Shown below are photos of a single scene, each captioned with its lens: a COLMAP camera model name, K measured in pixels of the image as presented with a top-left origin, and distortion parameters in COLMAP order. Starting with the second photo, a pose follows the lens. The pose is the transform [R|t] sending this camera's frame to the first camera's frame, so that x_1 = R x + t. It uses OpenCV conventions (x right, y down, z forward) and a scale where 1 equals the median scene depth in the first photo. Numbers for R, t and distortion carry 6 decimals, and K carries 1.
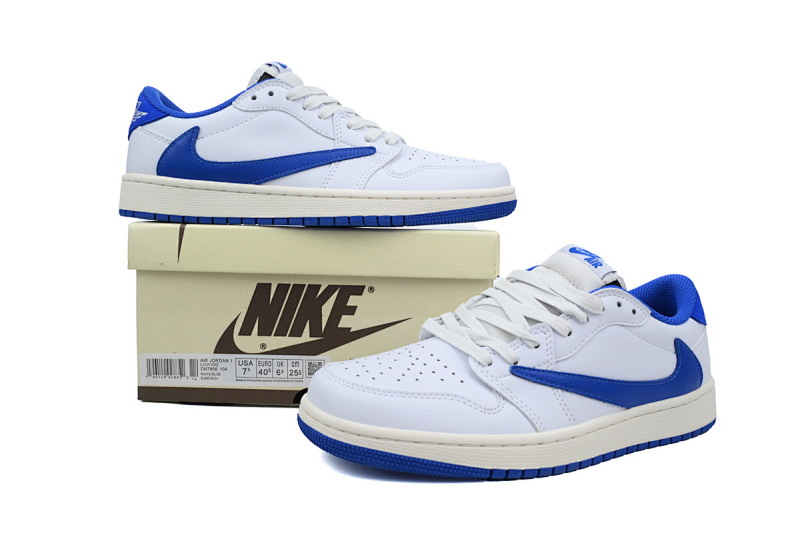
lens RADIAL K [[691.3, 0, 400.0], [0, 691.3, 266.5], [0, 0, 1]] dist [-0.002374, -0.000264]
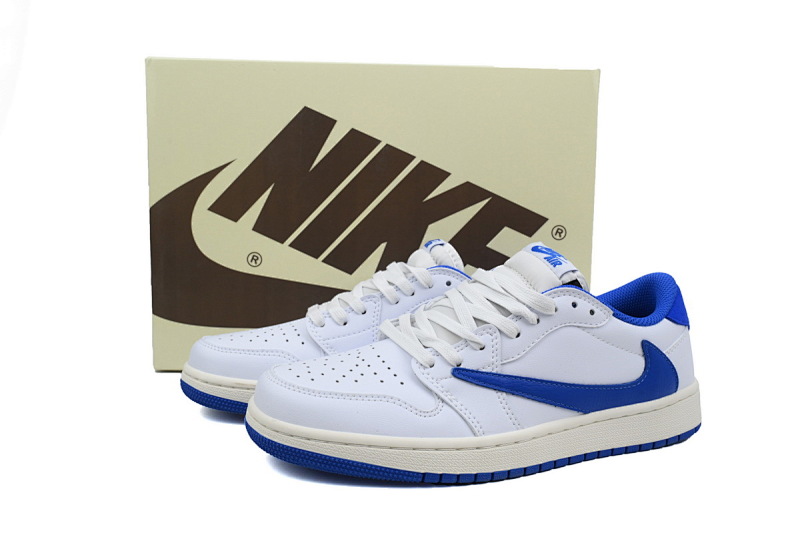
lens RADIAL K [[691.3, 0, 400.0], [0, 691.3, 266.5], [0, 0, 1]] dist [-0.002374, -0.000264]
pose [[0.992001, -0.011550, -0.125703, 0.207607], [0.011078, 0.999929, -0.004448, 0.003633], [0.125746, 0.003020, 0.992058, 0.019062]]
